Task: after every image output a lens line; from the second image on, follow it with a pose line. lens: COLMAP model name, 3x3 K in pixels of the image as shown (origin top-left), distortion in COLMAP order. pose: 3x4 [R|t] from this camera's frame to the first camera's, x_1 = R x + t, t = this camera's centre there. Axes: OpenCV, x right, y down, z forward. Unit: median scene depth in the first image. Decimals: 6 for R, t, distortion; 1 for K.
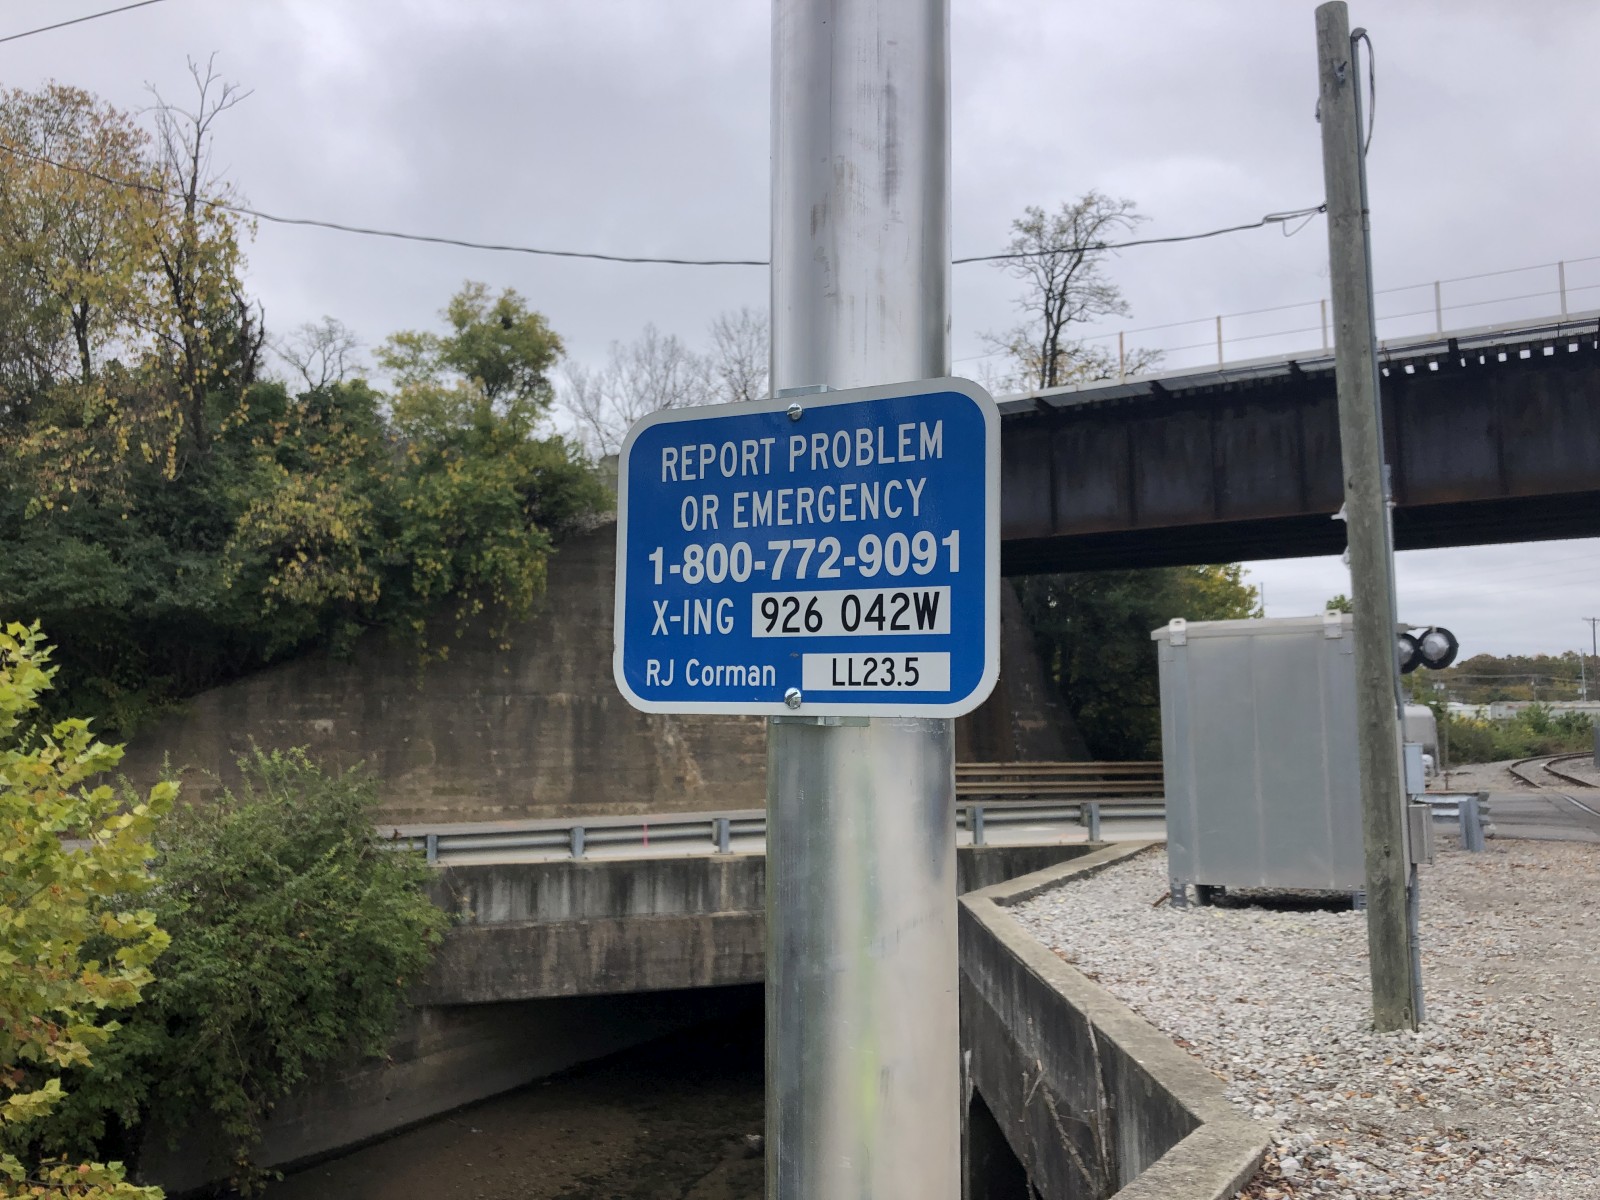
lens RADIAL K [[1297.2, 0, 797.3], [0, 1297.2, 594.5], [0, 0, 1]] dist [0.045357, -0.075240]
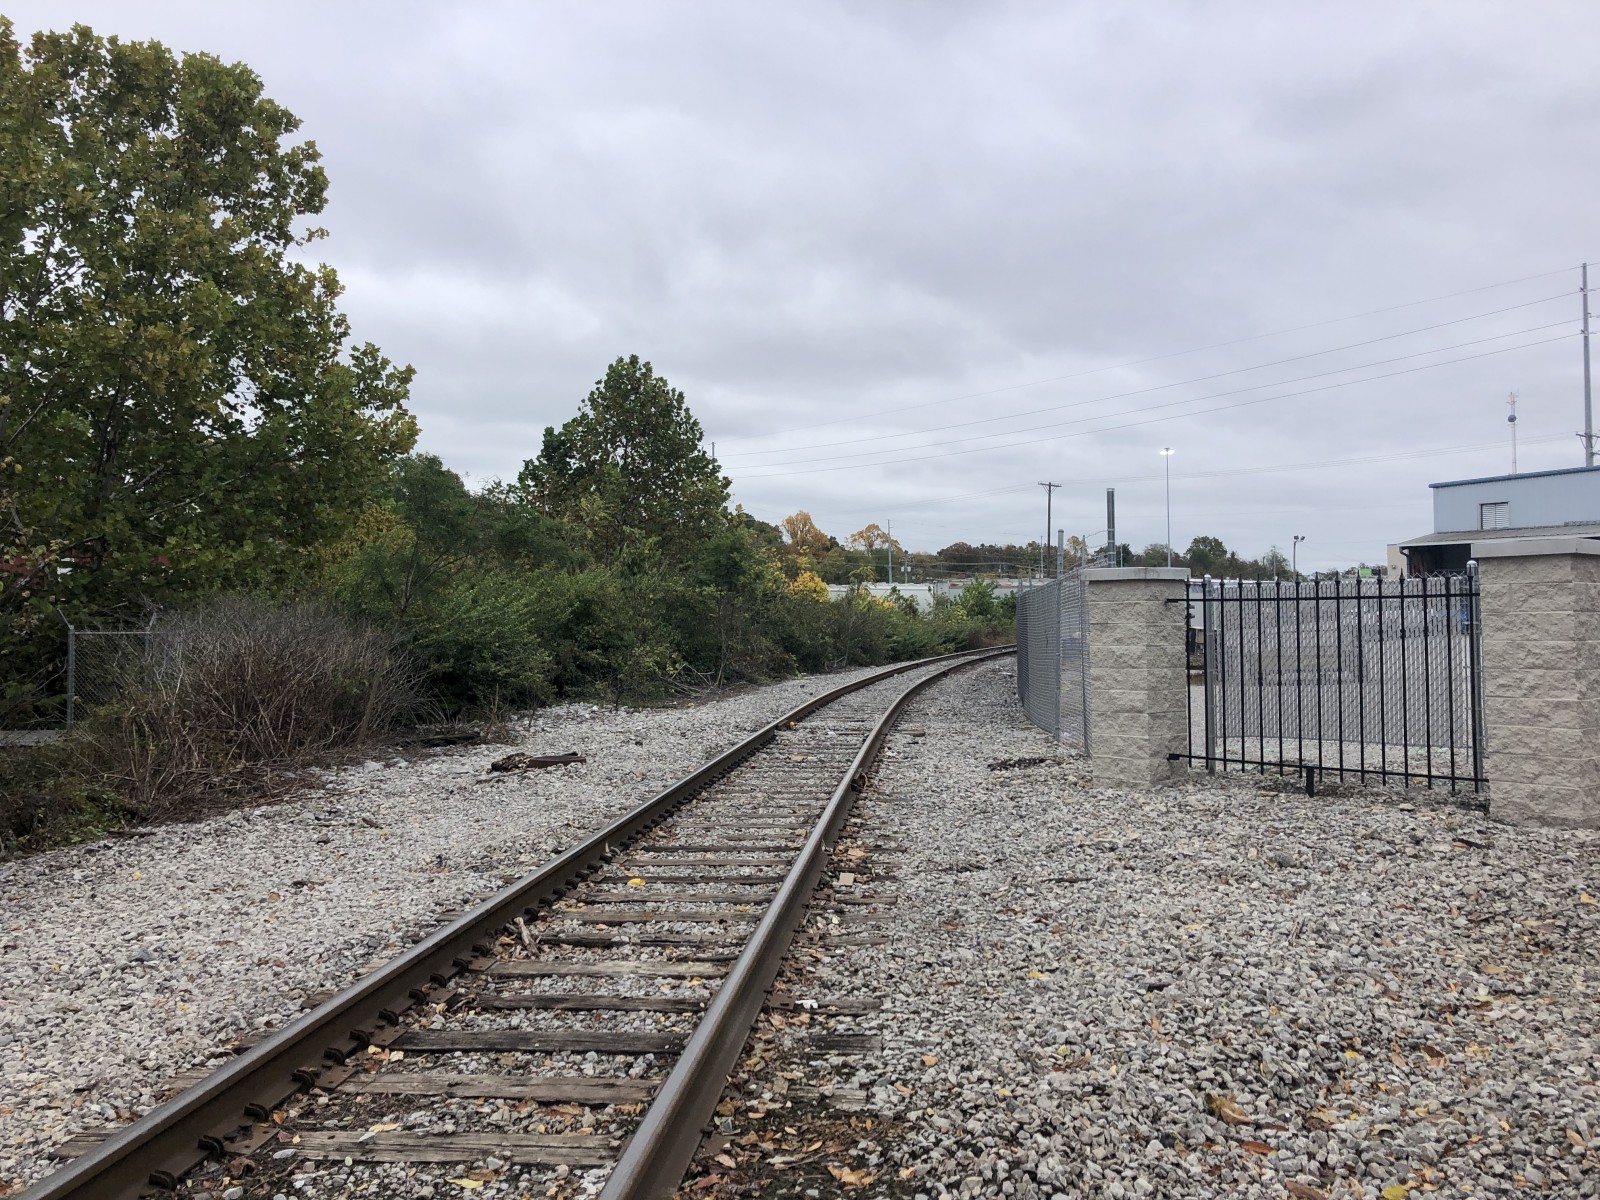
lens RADIAL K [[1331.0, 0, 800.0], [0, 1331.0, 600.0], [0, 0, 1]] dist [-0.008322, 0.002527]
pose [[0.936119, 0.002491, 0.351673, 0.835059], [-0.034452, 0.995814, 0.084657, 0.144406], [-0.349991, -0.091365, 0.932287, 1.322319]]
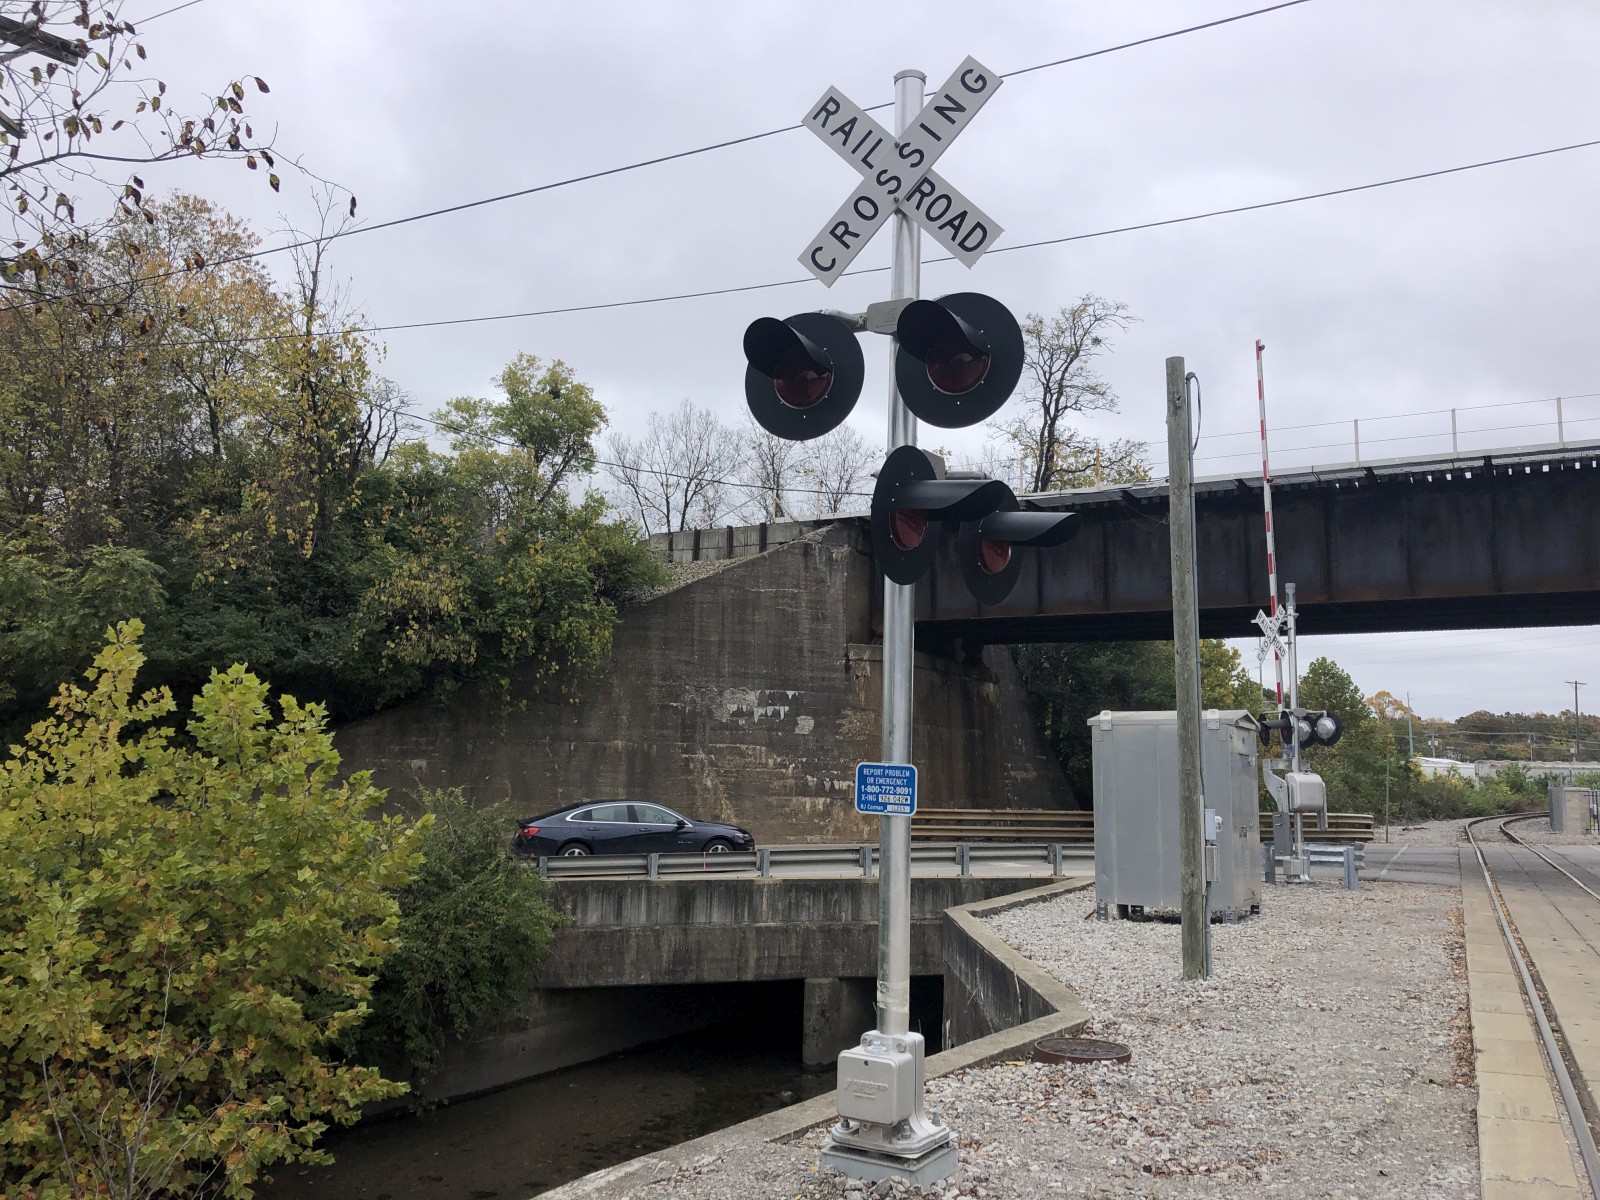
lens RADIAL K [[1287.4, 0, 819.6], [0, 1287.4, 587.1], [0, 0, 1]] dist [0.087154, -0.184214]
pose [[0.999620, 0.026060, 0.009003, -0.013334], [-0.025720, 0.999020, -0.036016, -0.025420], [-0.009933, 0.035770, 0.999311, -0.173666]]
